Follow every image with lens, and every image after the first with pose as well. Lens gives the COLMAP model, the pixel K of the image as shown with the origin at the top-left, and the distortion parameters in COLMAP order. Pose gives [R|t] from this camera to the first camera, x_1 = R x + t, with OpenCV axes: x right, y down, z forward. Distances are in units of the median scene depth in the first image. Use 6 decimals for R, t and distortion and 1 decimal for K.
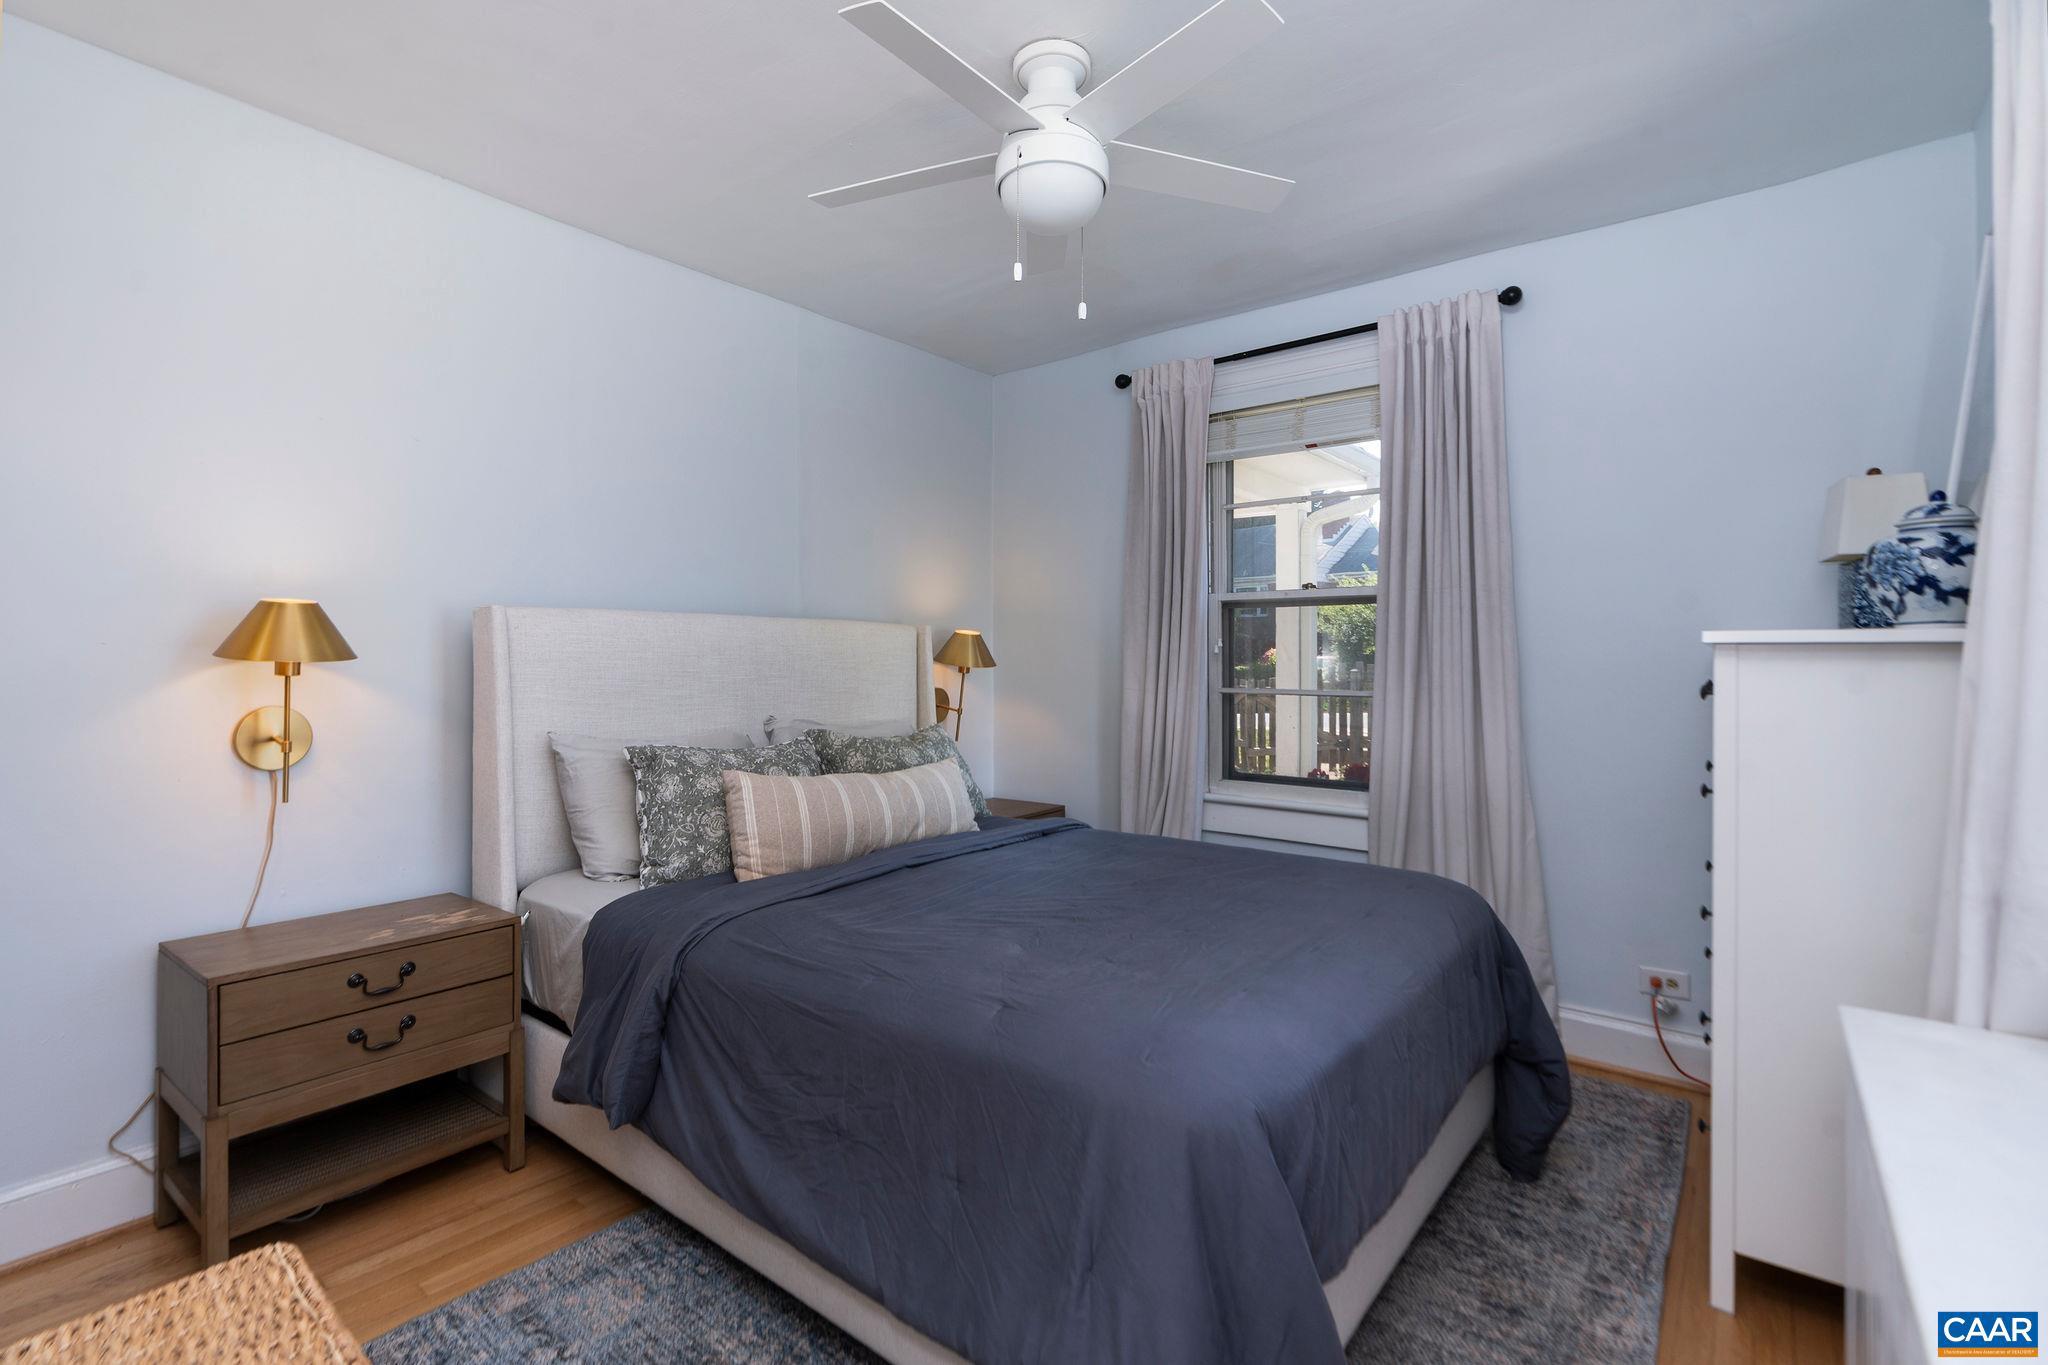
lens RADIAL K [[947.0, 0, 1012.8], [0, 947.0, 650.5], [0, 0, 1]] dist [-0.003346, -0.000240]
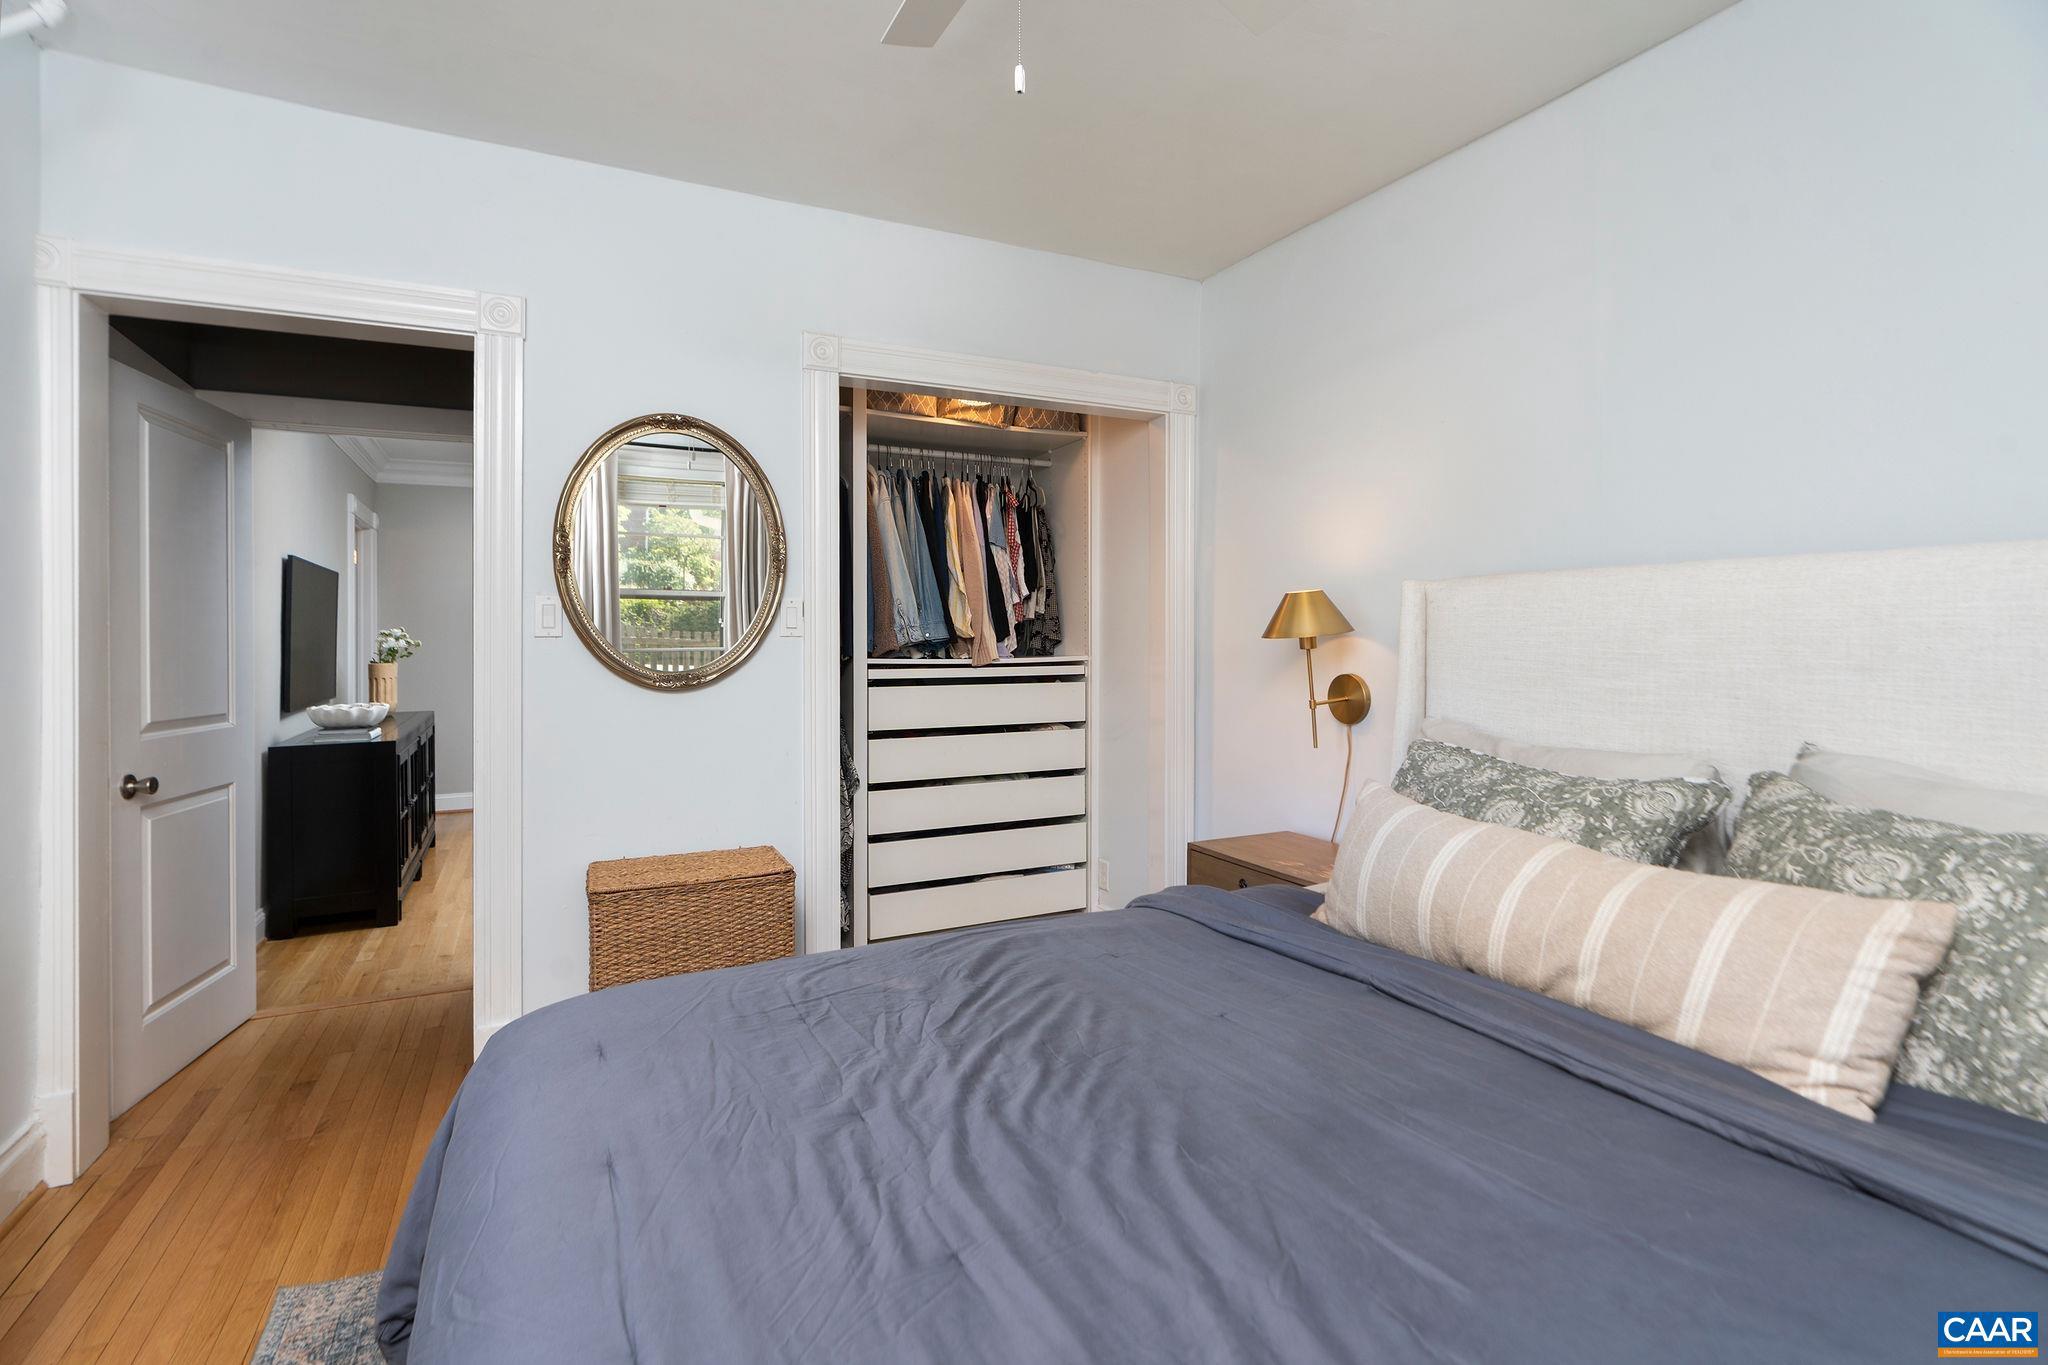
lens RADIAL K [[947.0, 0, 1012.8], [0, 947.0, 650.5], [0, 0, 1]] dist [-0.003346, -0.000240]
pose [[-0.427202, 0.008377, -0.904117, 0.556914], [0.009436, 0.999944, 0.004807, 0.017073], [0.904107, -0.006477, -0.427257, 1.146094]]
